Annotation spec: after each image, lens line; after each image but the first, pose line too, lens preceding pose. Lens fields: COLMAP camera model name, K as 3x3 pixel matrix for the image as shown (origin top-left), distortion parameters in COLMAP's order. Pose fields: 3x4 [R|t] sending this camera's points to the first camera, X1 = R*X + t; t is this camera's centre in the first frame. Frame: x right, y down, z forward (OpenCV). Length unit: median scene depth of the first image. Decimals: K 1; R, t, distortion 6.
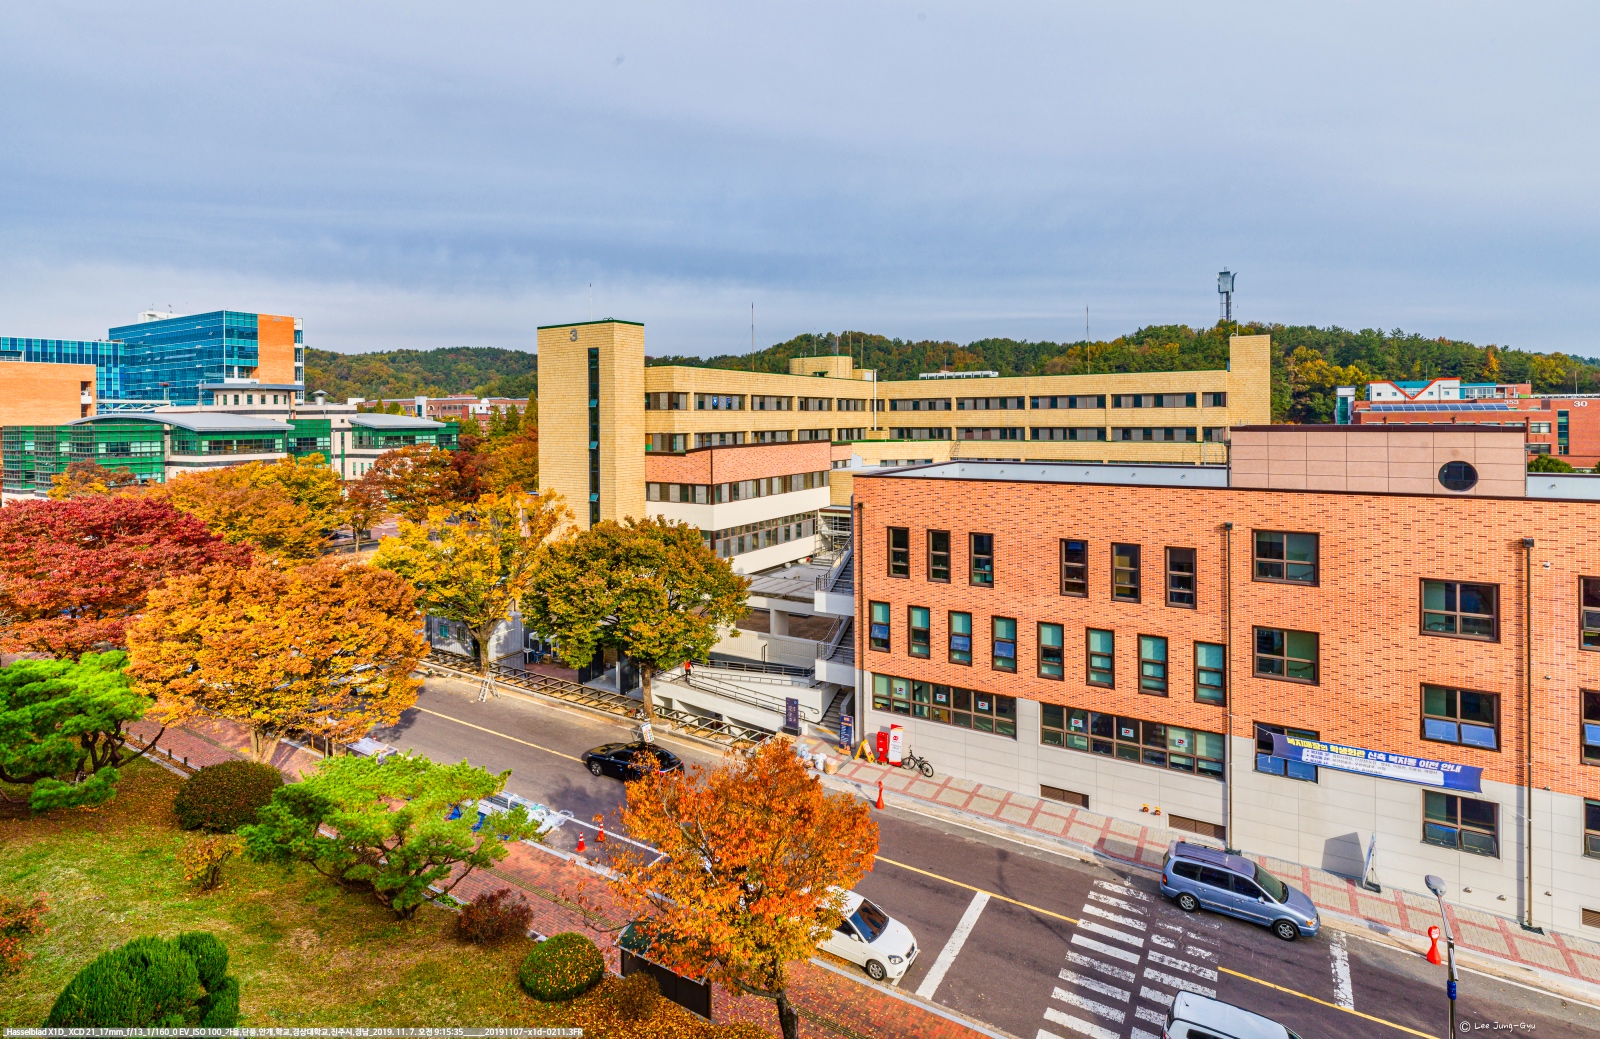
lens RADIAL K [[798.2, 0, 795.2], [0, 798.2, 417.8], [0, 0, 1]] dist [-0.004000, 0.000766]
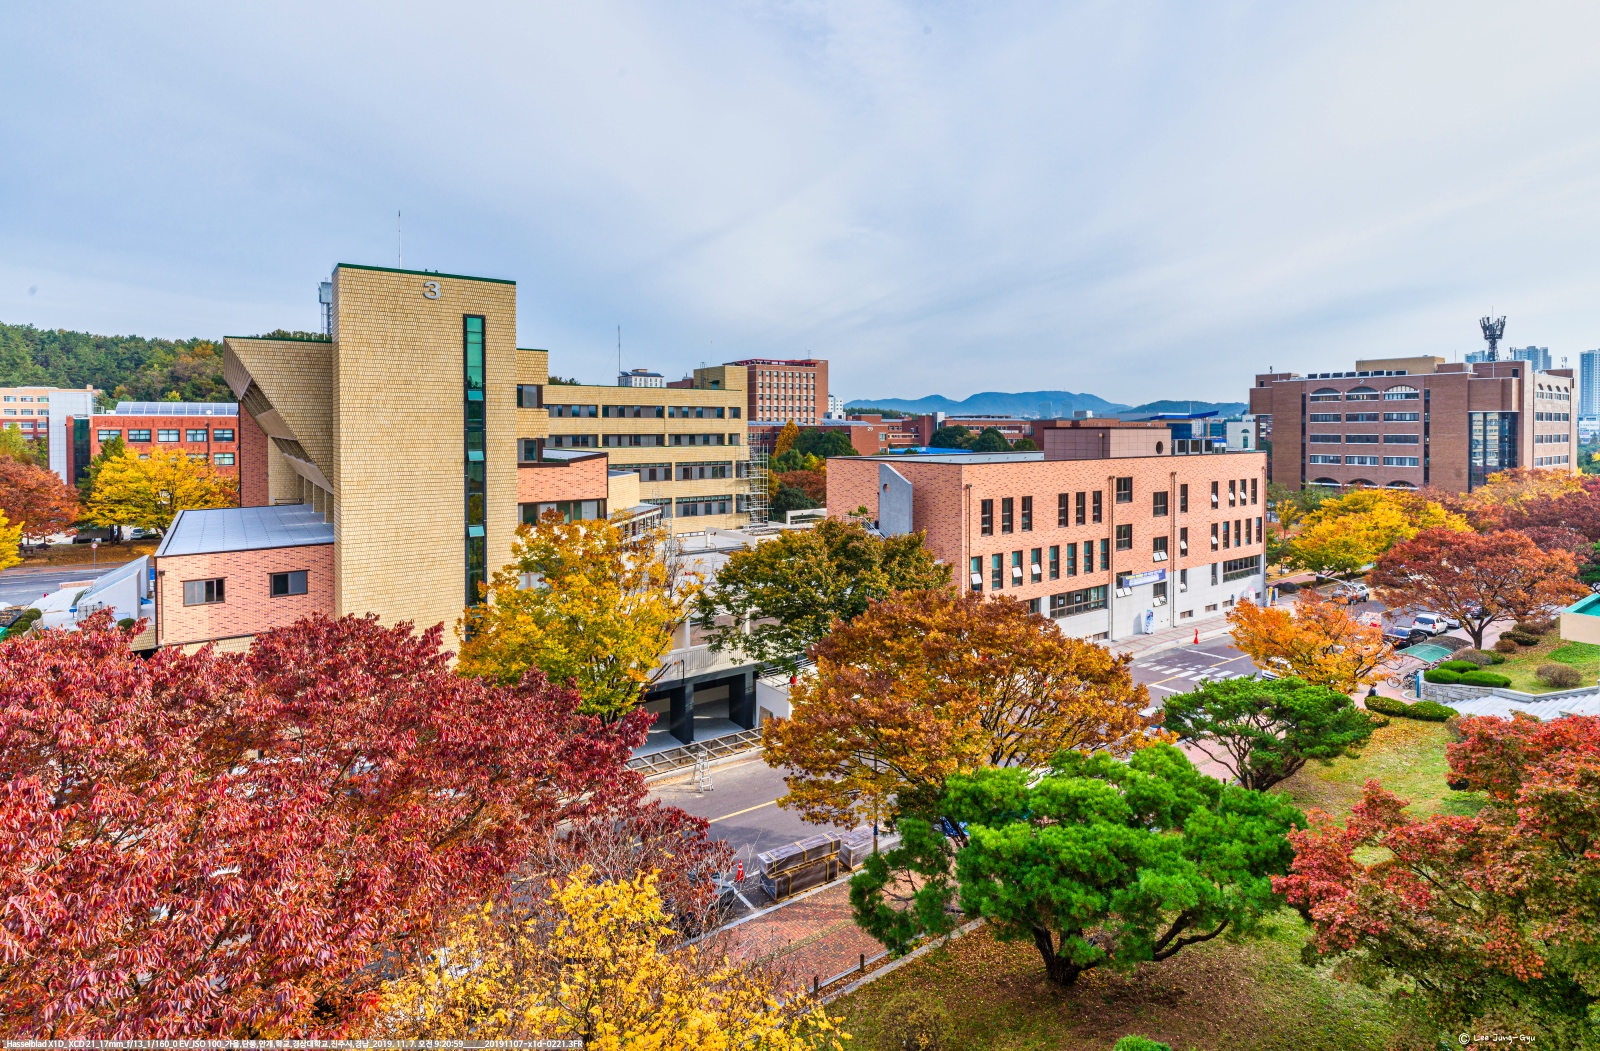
lens RADIAL K [[808.0, 0, 799.7], [0, 808.0, 436.1], [0, 0, 1]] dist [0.003426, -0.000210]
pose [[0.389715, -0.002390, 0.920932, -1.446417], [-0.000343, 0.999996, 0.002740, 0.026453], [-0.920935, -0.001384, 0.389713, 0.844923]]
